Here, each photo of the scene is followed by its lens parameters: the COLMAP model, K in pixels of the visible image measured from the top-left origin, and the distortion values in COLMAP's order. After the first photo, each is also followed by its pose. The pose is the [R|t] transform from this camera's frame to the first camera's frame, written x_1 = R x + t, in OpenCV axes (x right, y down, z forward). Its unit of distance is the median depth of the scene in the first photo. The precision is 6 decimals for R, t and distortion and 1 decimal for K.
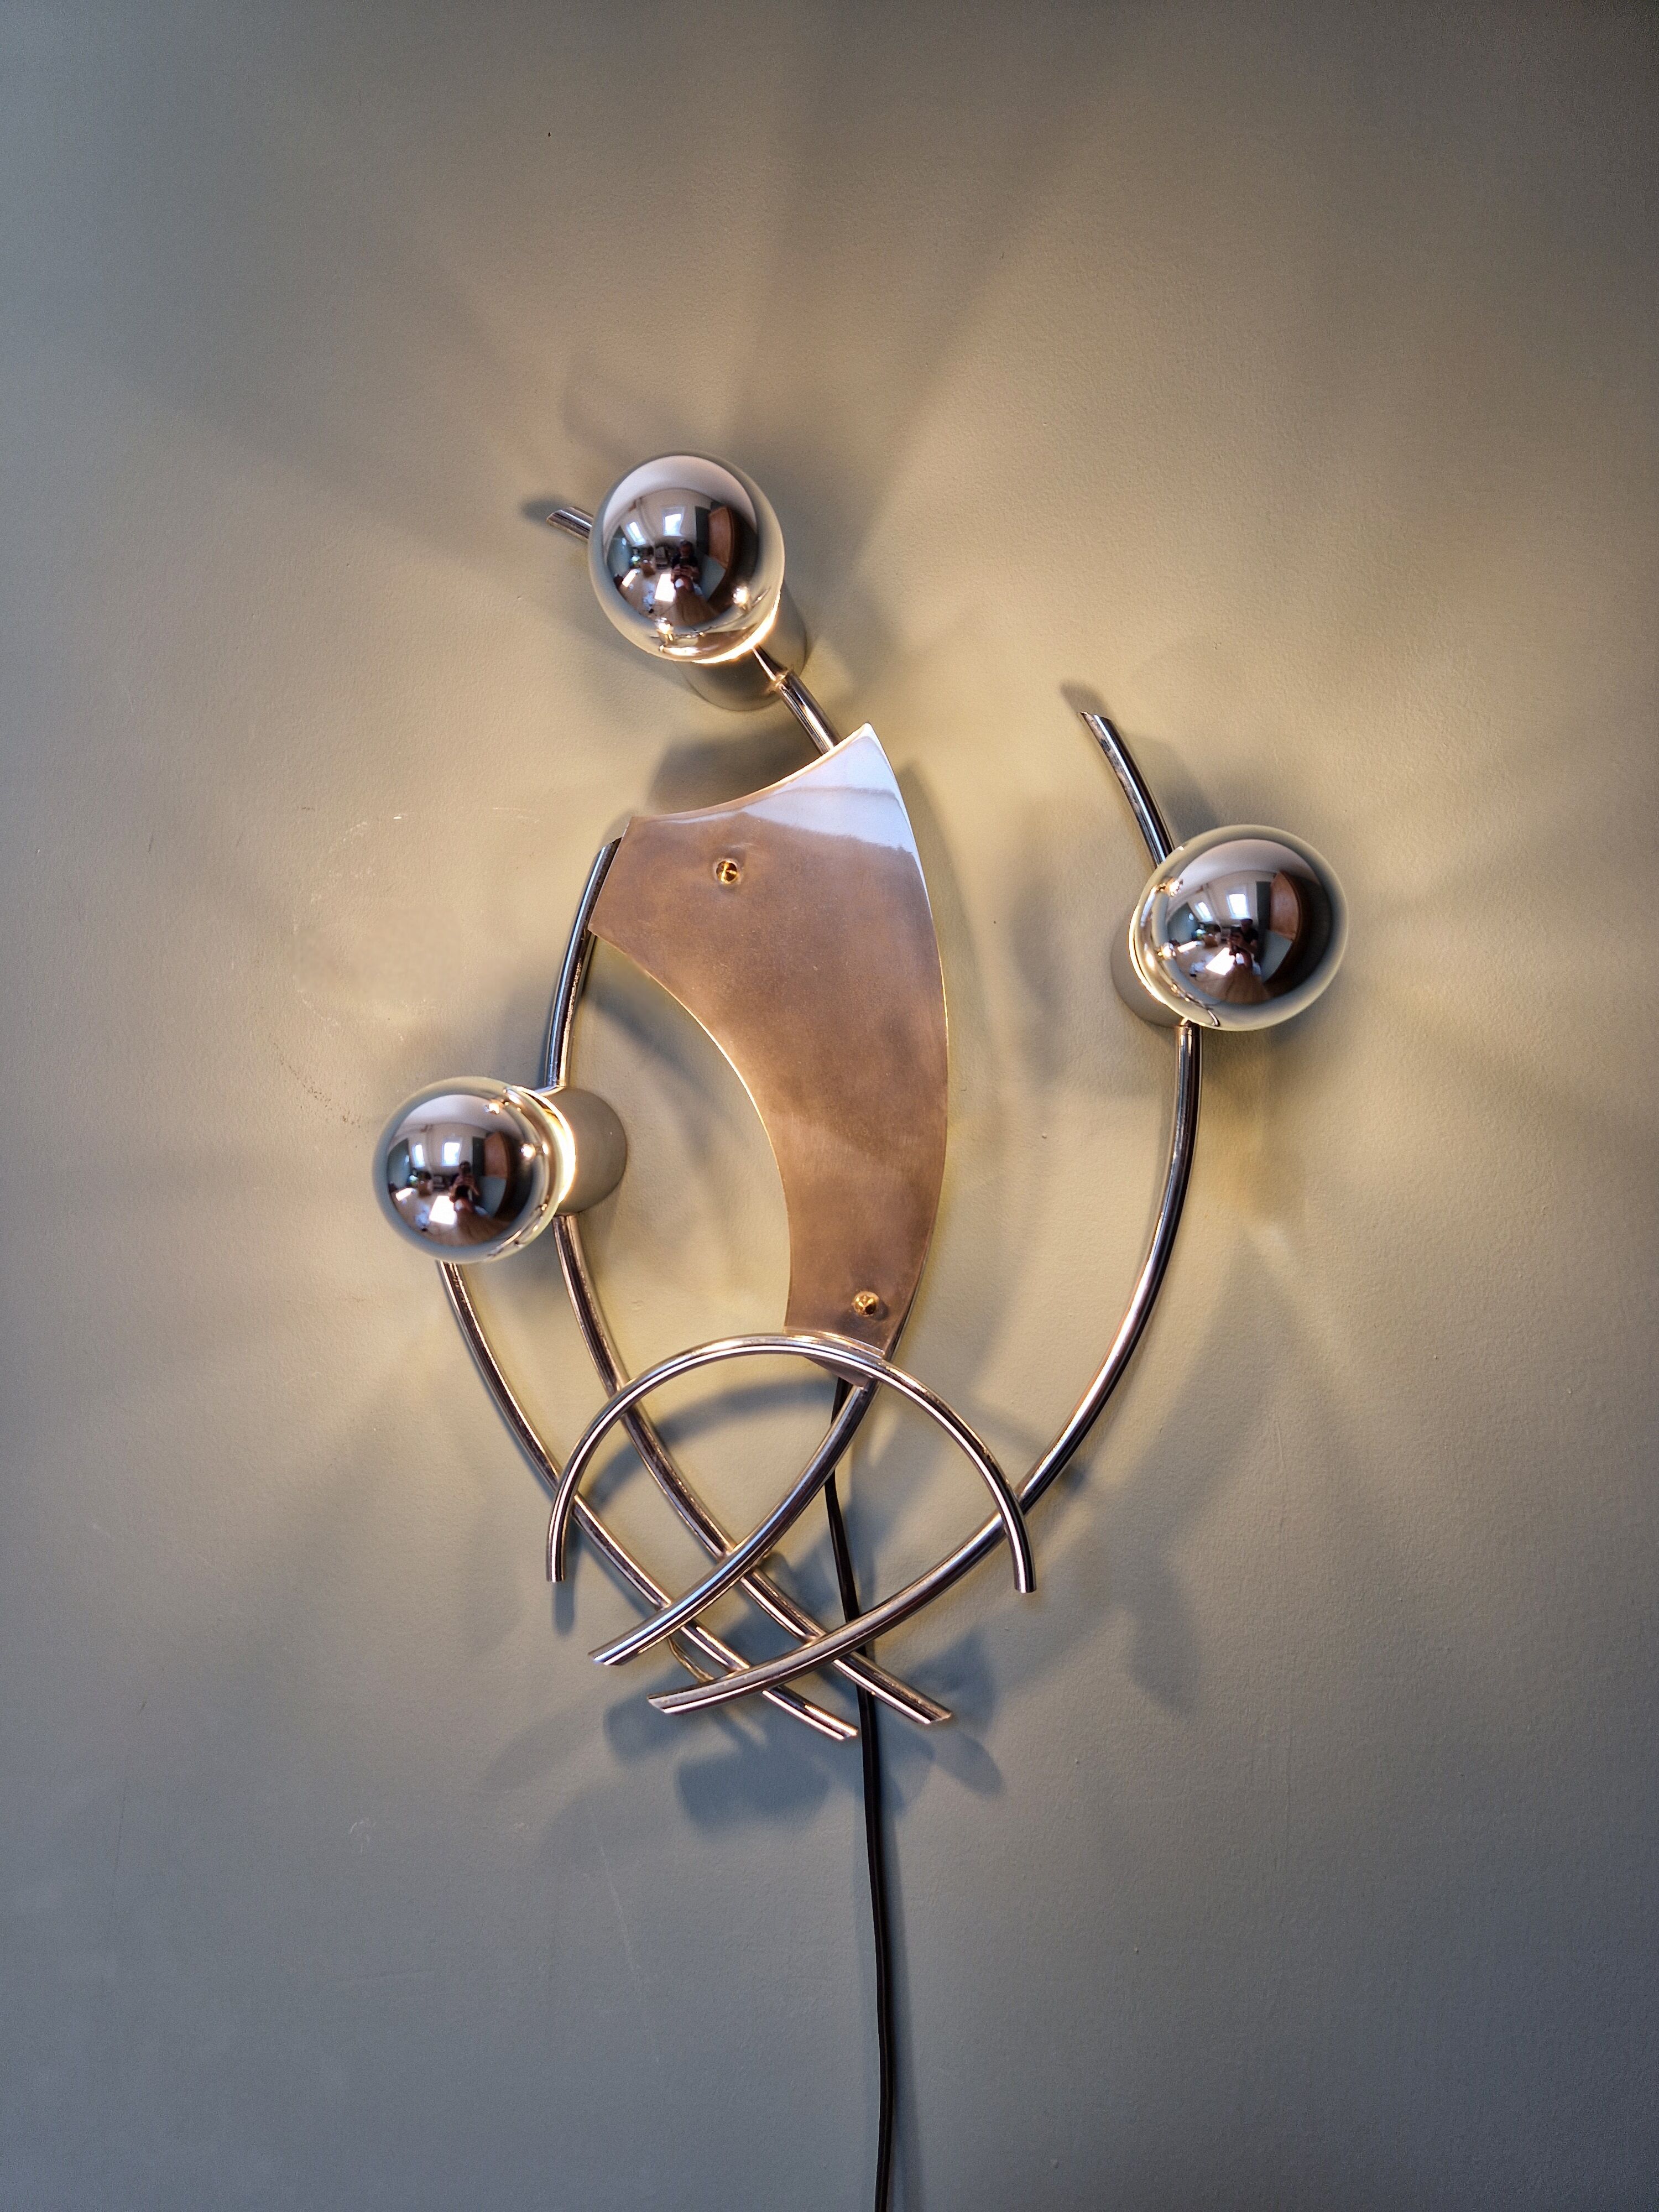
lens RADIAL K [[1478.8, 0, 808.0], [0, 1478.8, 1108.2], [0, 0, 1]] dist [0.009670, -0.016336]
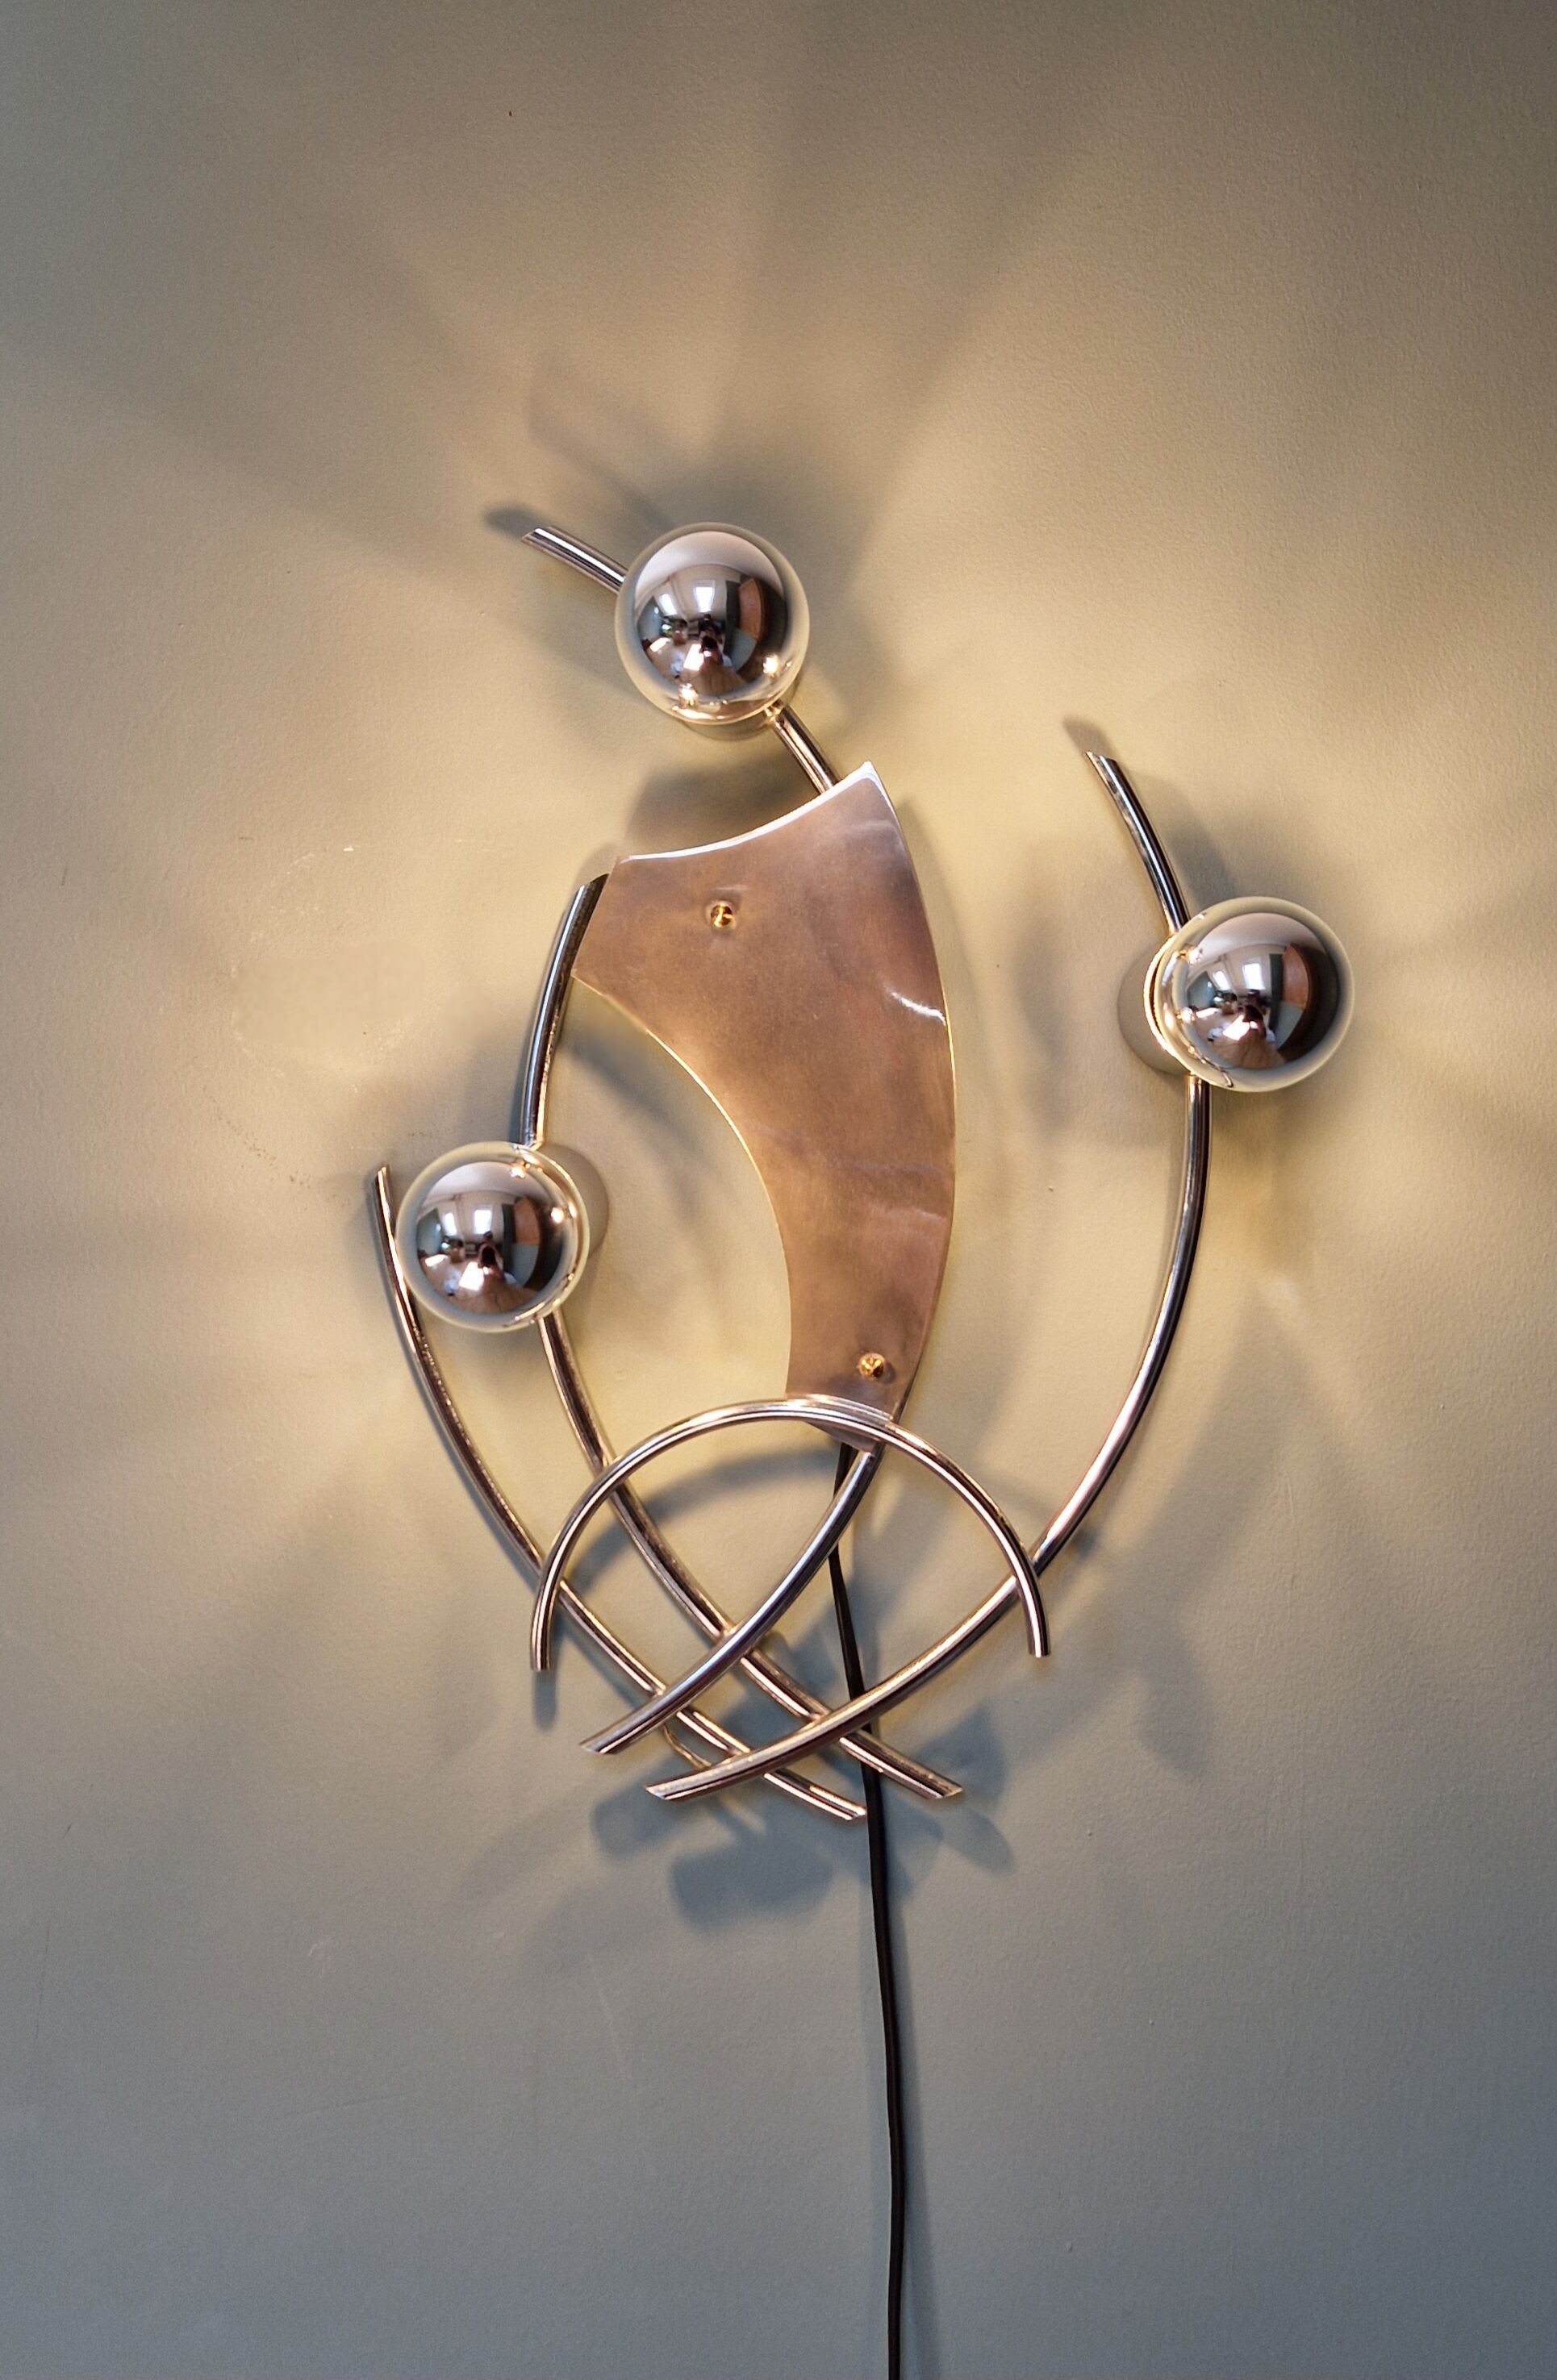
lens RADIAL K [[2150.0, 0, 824.8], [0, 2150.0, 1135.2], [0, 0, 1]] dist [-0.013241, 0.012615]
pose [[0.994293, -0.011239, 0.106086, -0.134228], [0.010179, 0.999893, 0.010527, -0.032220], [-0.106192, -0.009387, 0.994301, -0.373284]]
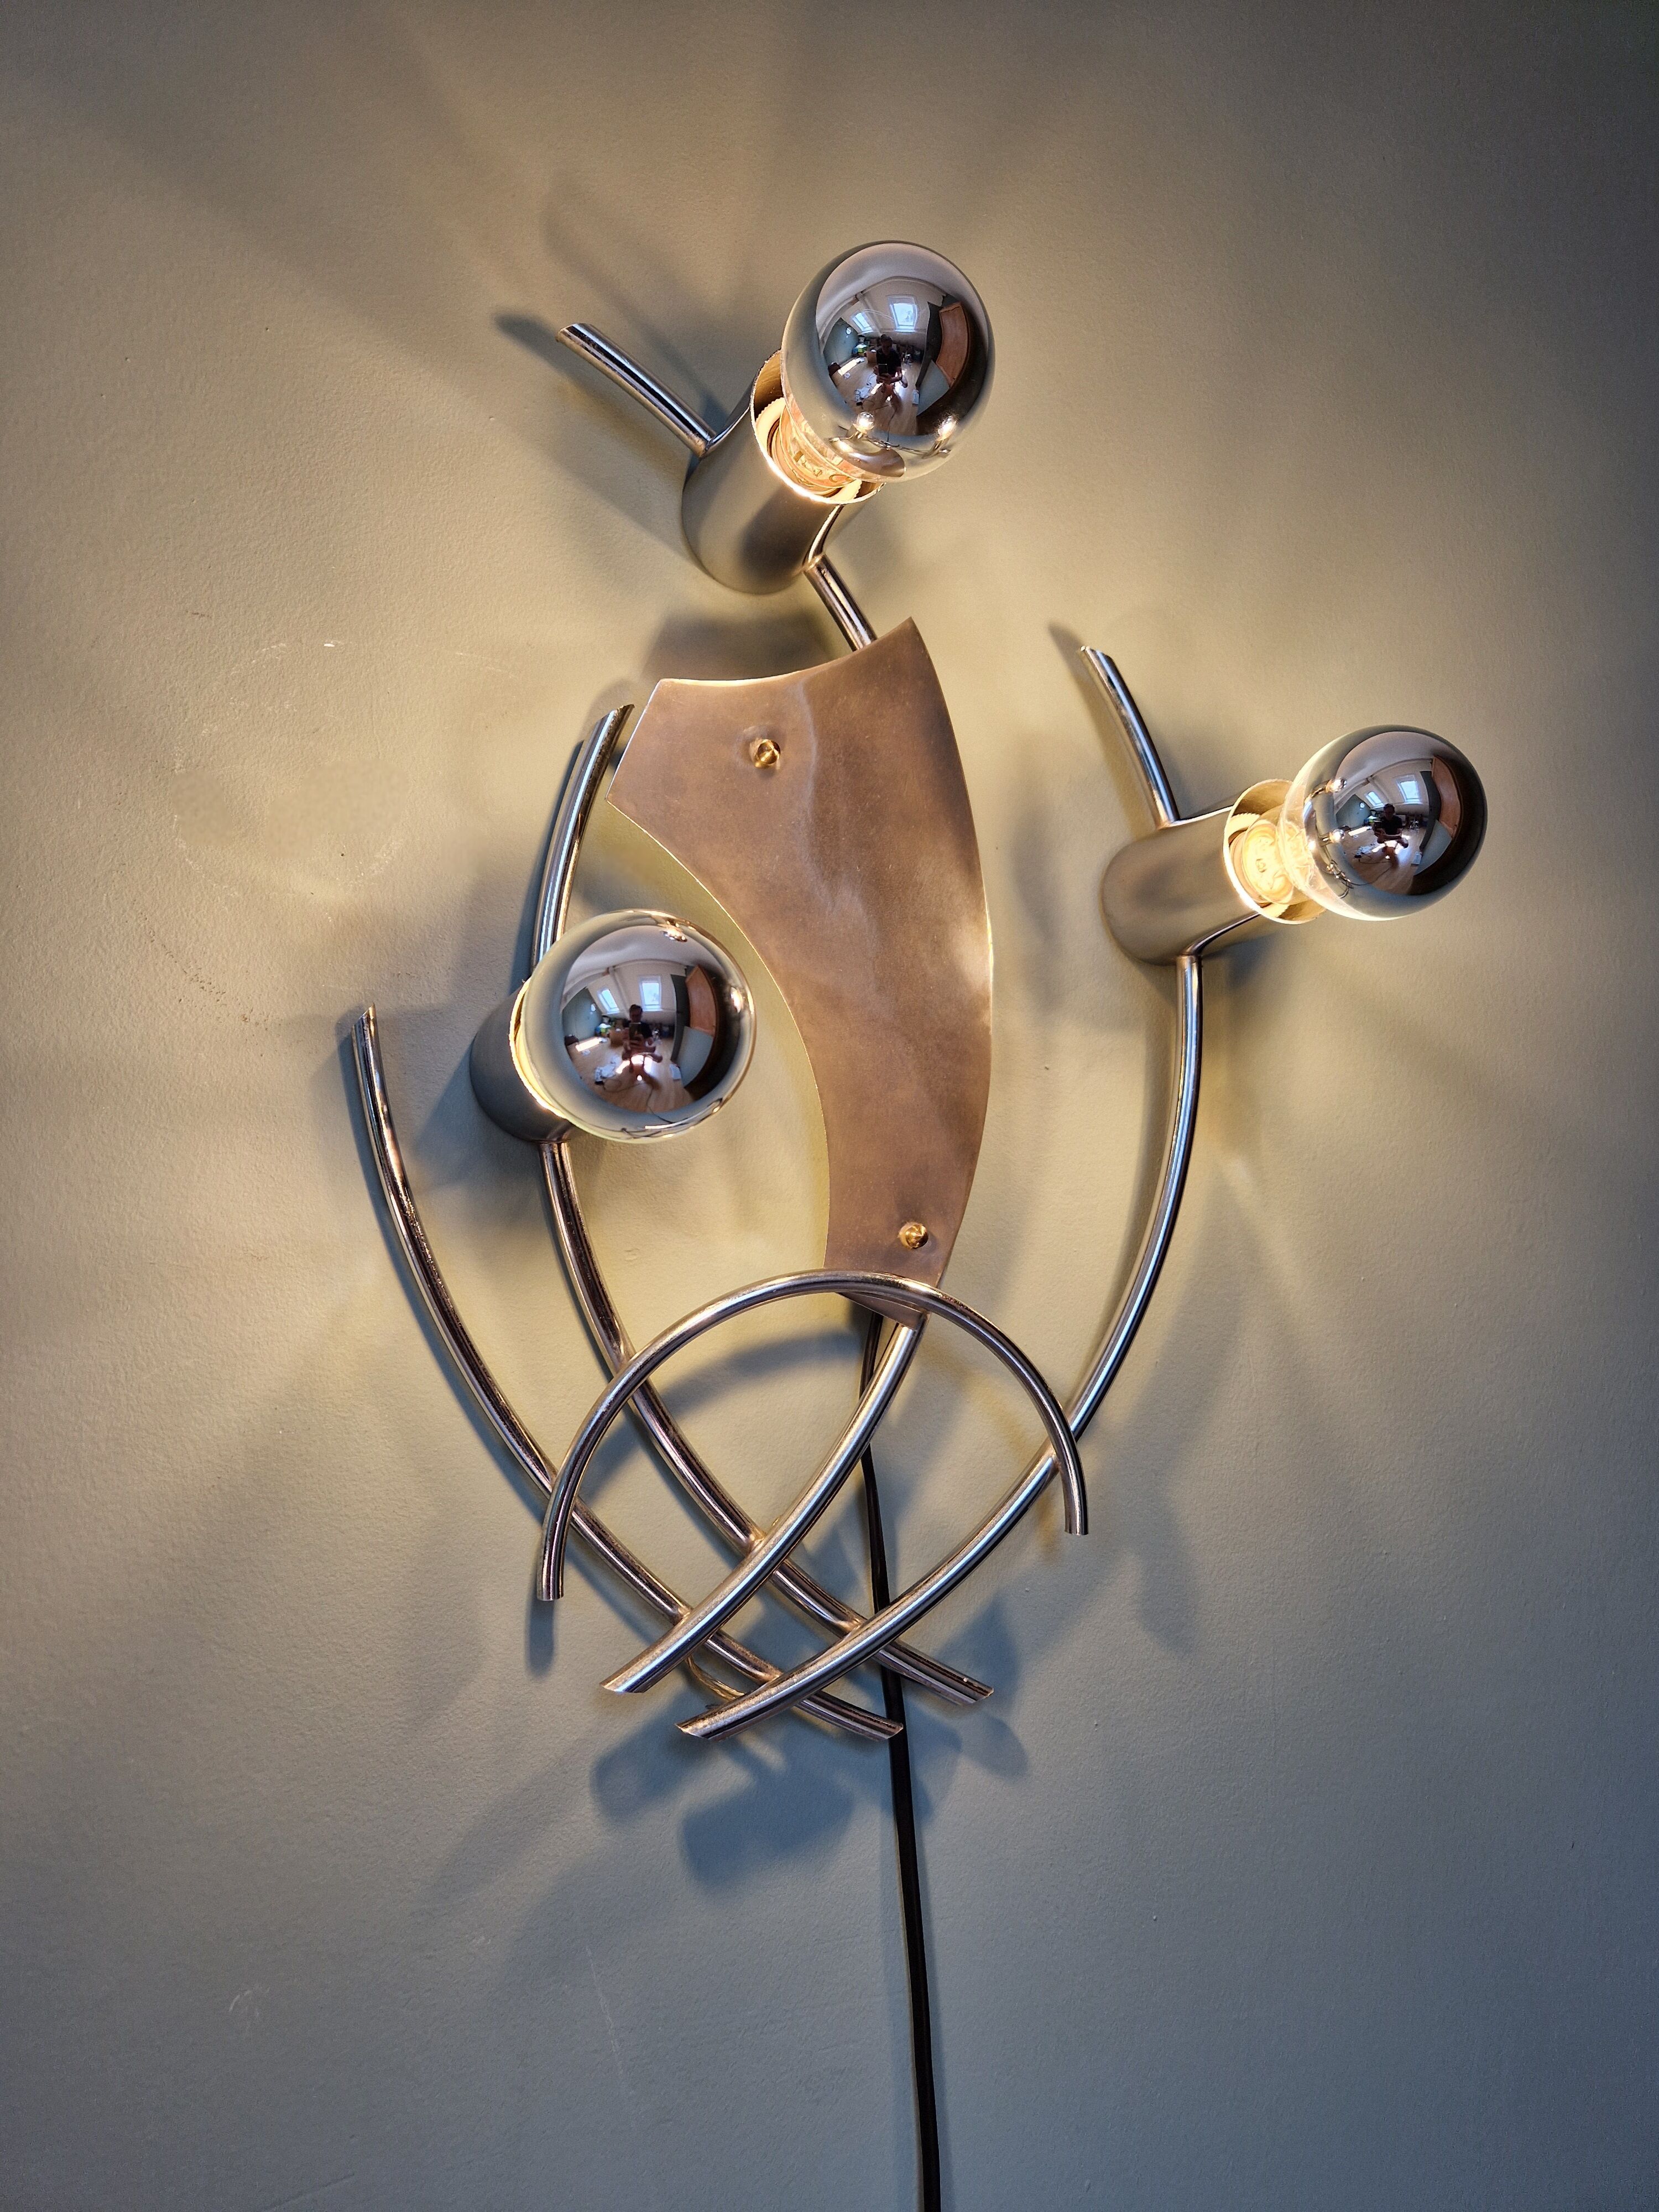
lens RADIAL K [[1478.8, 0, 813.2], [0, 1478.8, 1094.2], [0, 0, 1]] dist [0.009670, -0.016336]
pose [[0.884275, 0.034686, 0.465676, -0.431149], [0.012356, 0.995150, -0.097587, 0.130350], [-0.466803, 0.092048, 0.879558, 0.214401]]
